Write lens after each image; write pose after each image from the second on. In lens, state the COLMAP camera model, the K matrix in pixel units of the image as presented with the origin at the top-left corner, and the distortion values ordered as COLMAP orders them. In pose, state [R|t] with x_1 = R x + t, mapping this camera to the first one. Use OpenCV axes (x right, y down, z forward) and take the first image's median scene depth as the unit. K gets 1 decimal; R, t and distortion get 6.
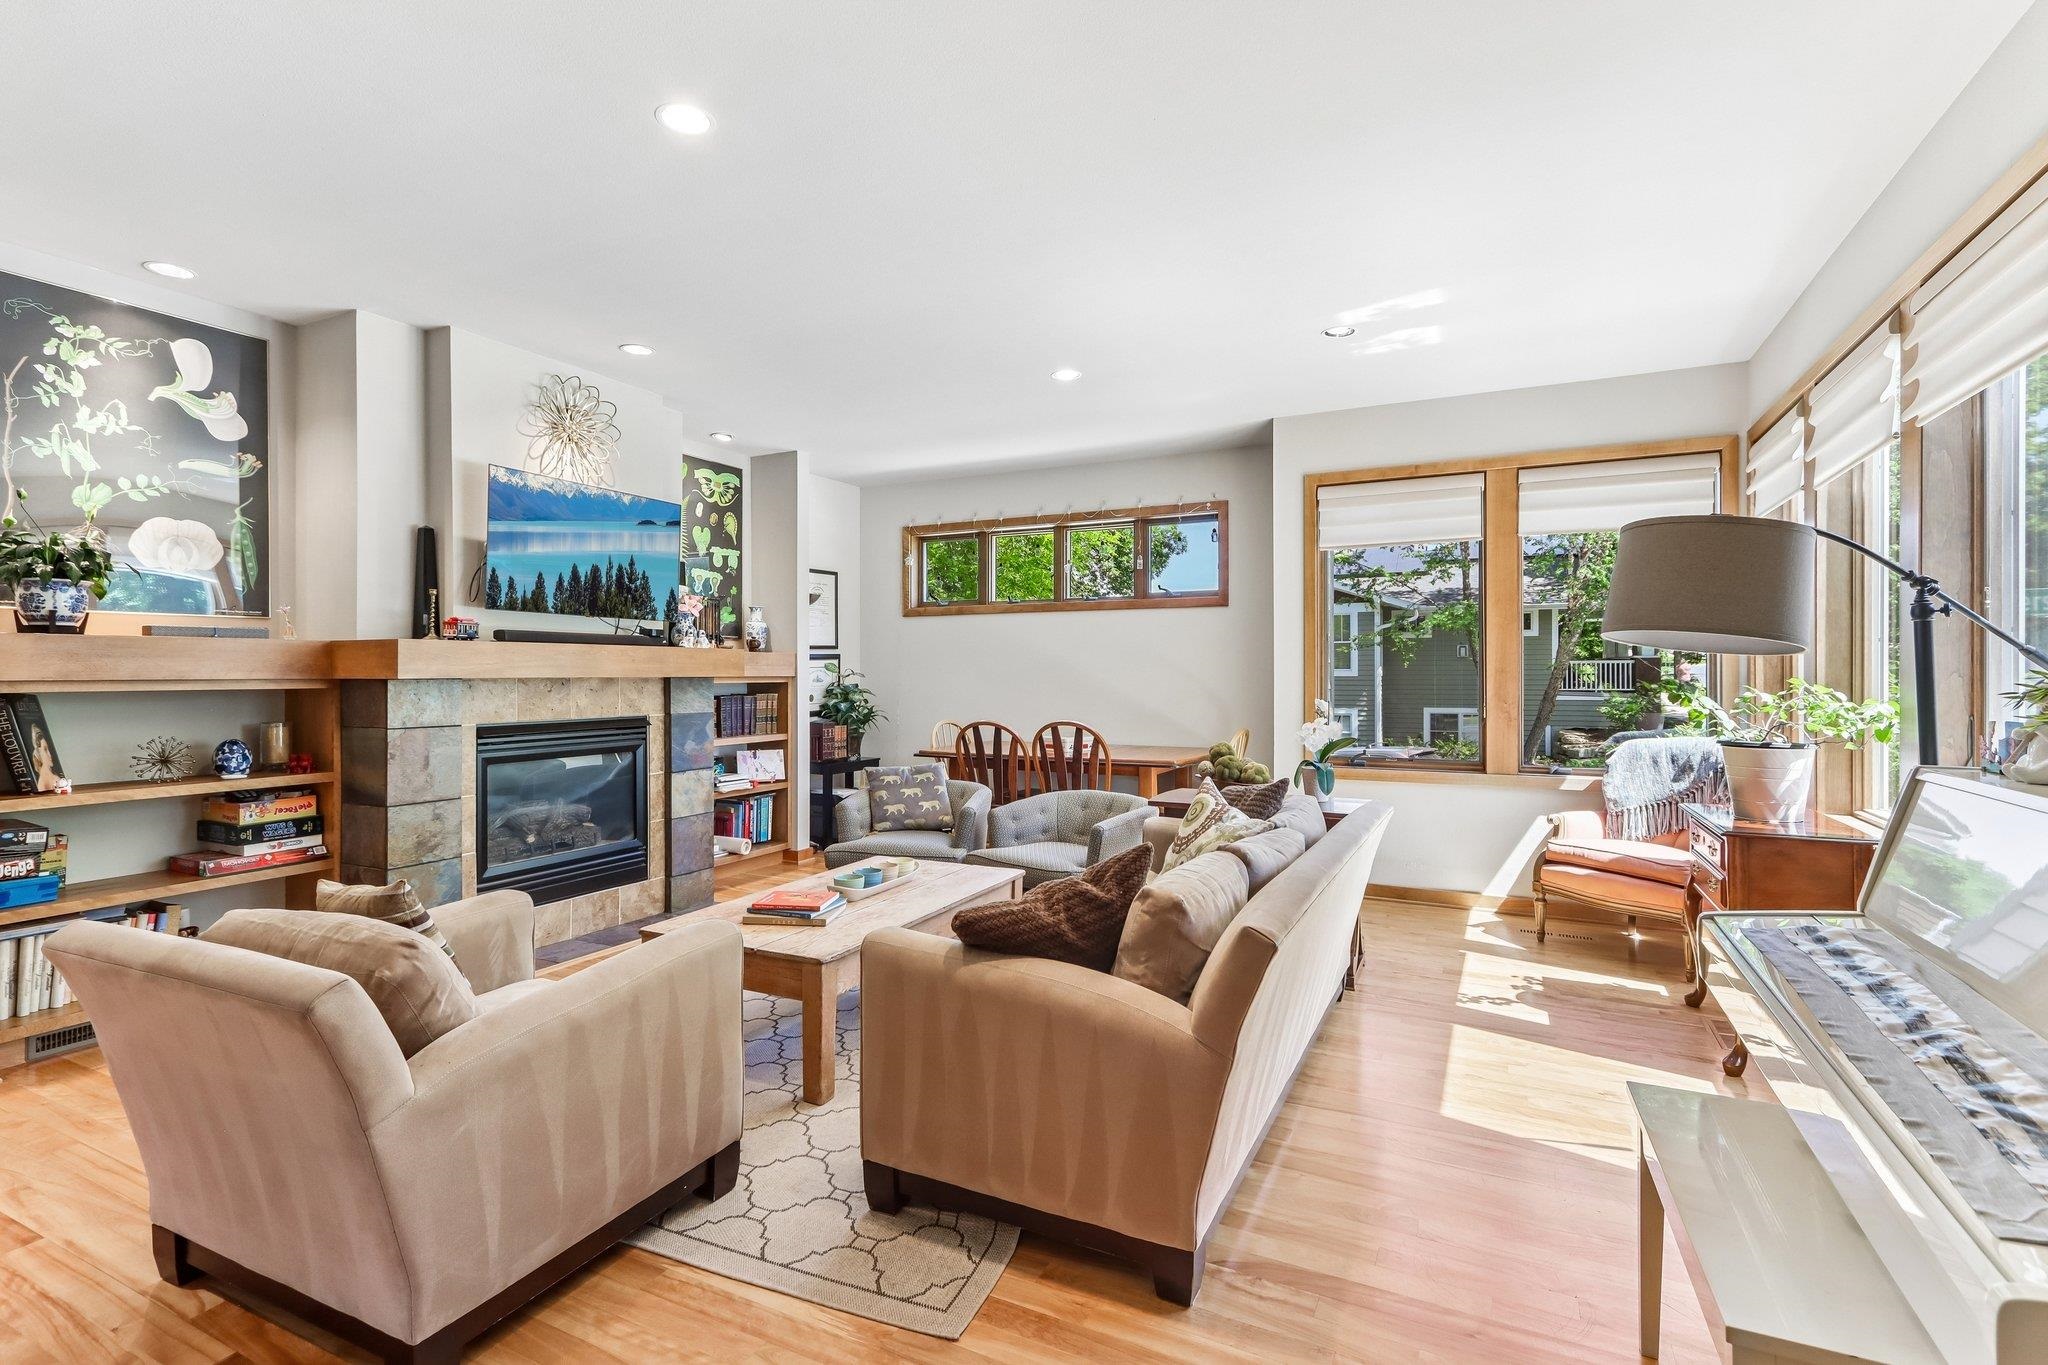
lens RADIAL K [[948.5, 0, 1026.6], [0, 948.5, 699.0], [0, 0, 1]] dist [-0.004157, -0.000227]
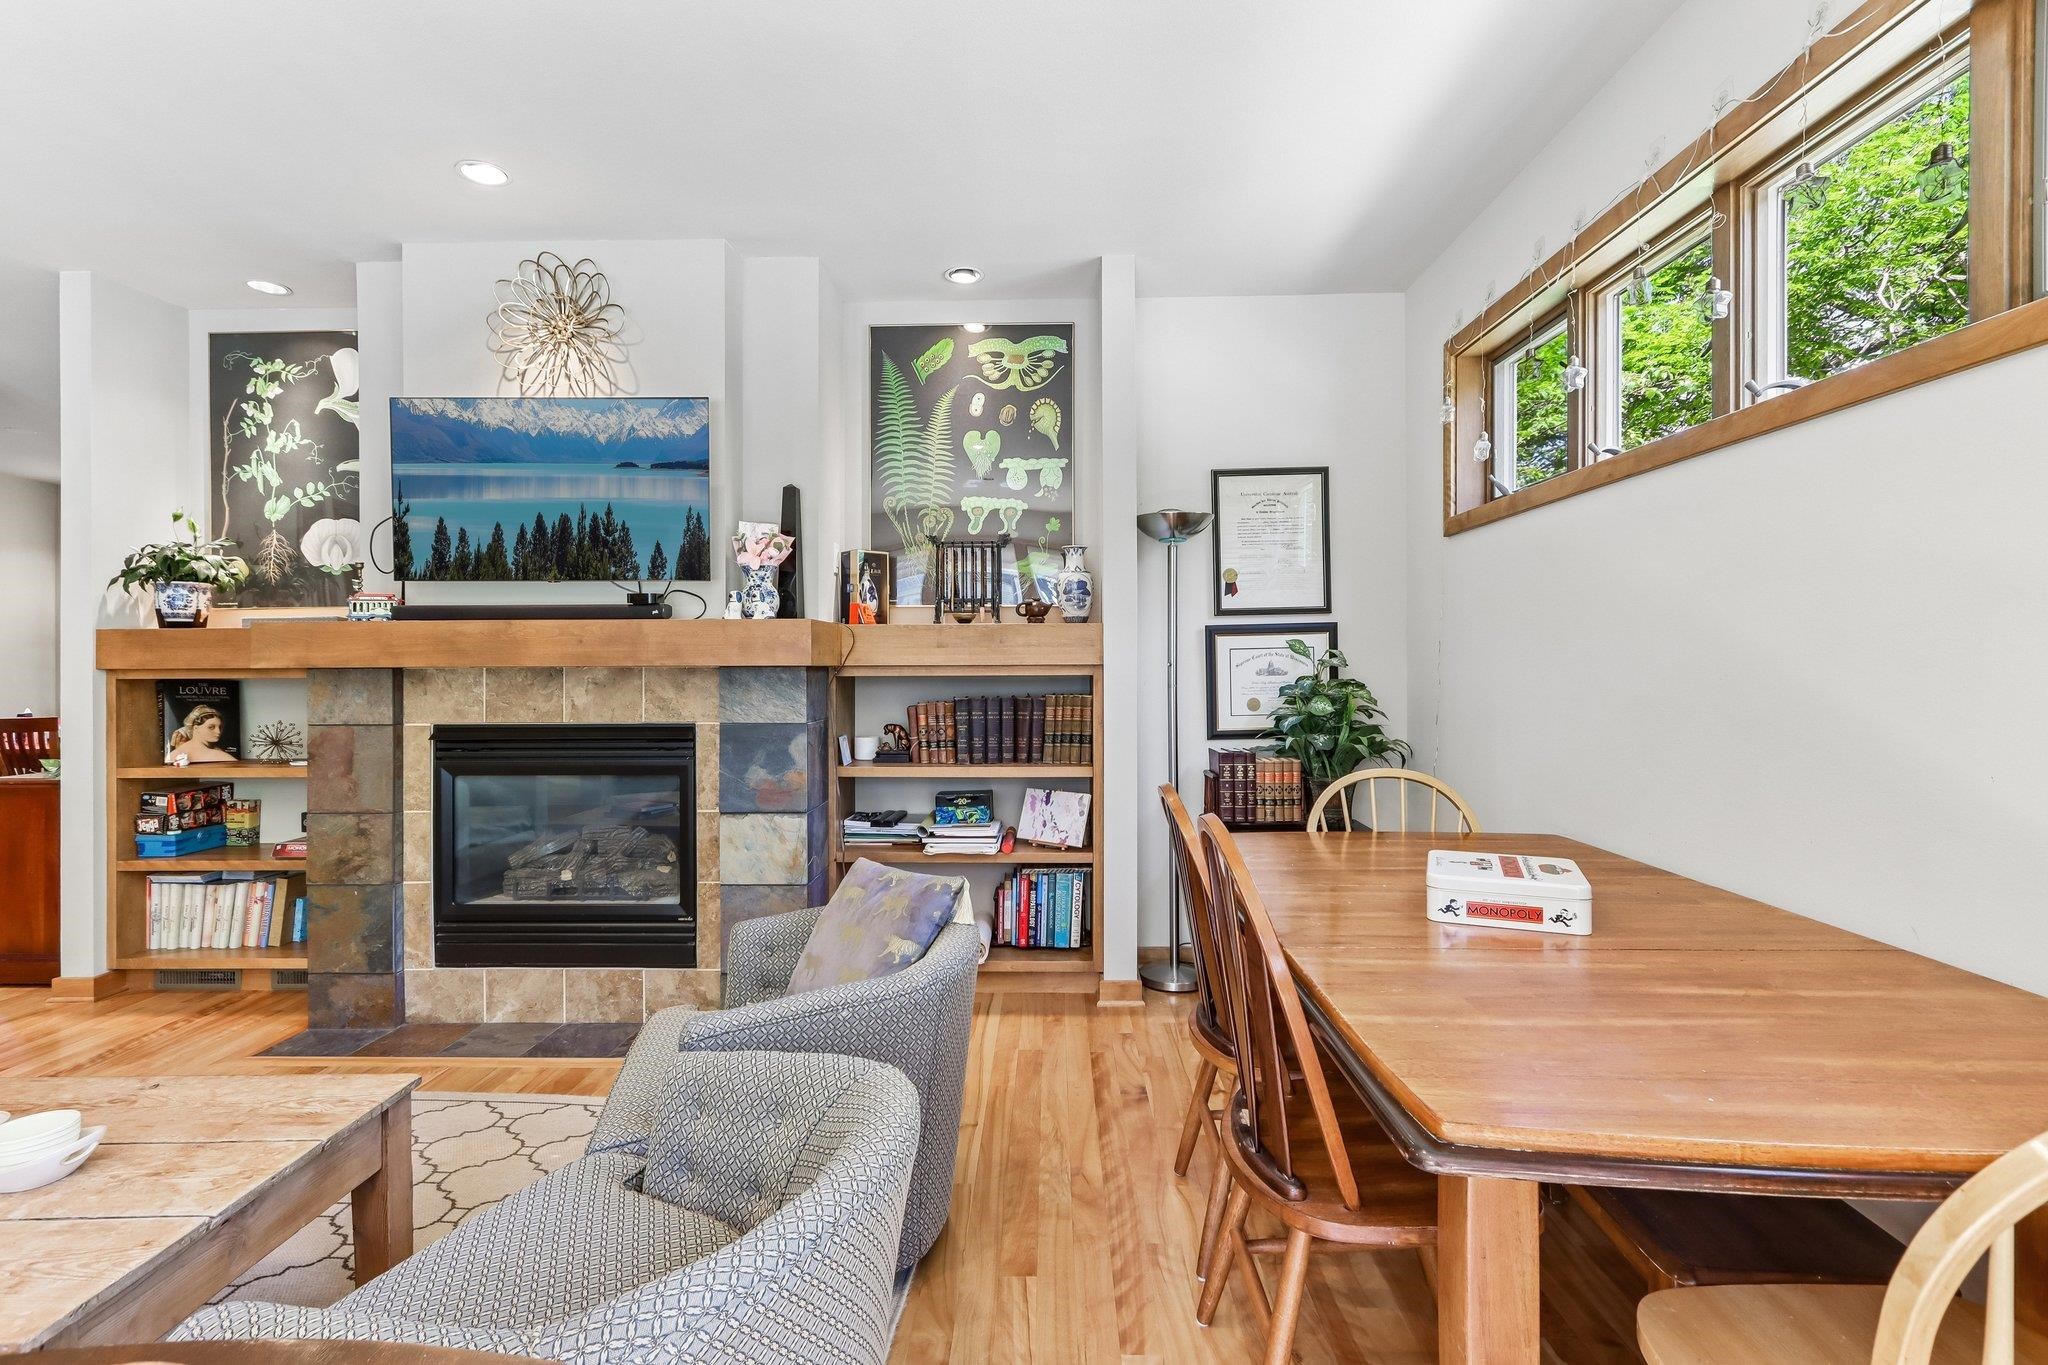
lens RADIAL K [[984.0, 0, 1027.9], [0, 984.0, 664.1], [0, 0, 1]] dist [0.012484, 0.000753]
pose [[0.416383, -0.001341, -0.909189, 0.329146], [-0.020956, 0.999719, -0.011071, -0.021291], [0.908948, 0.023663, 0.416237, 0.907189]]
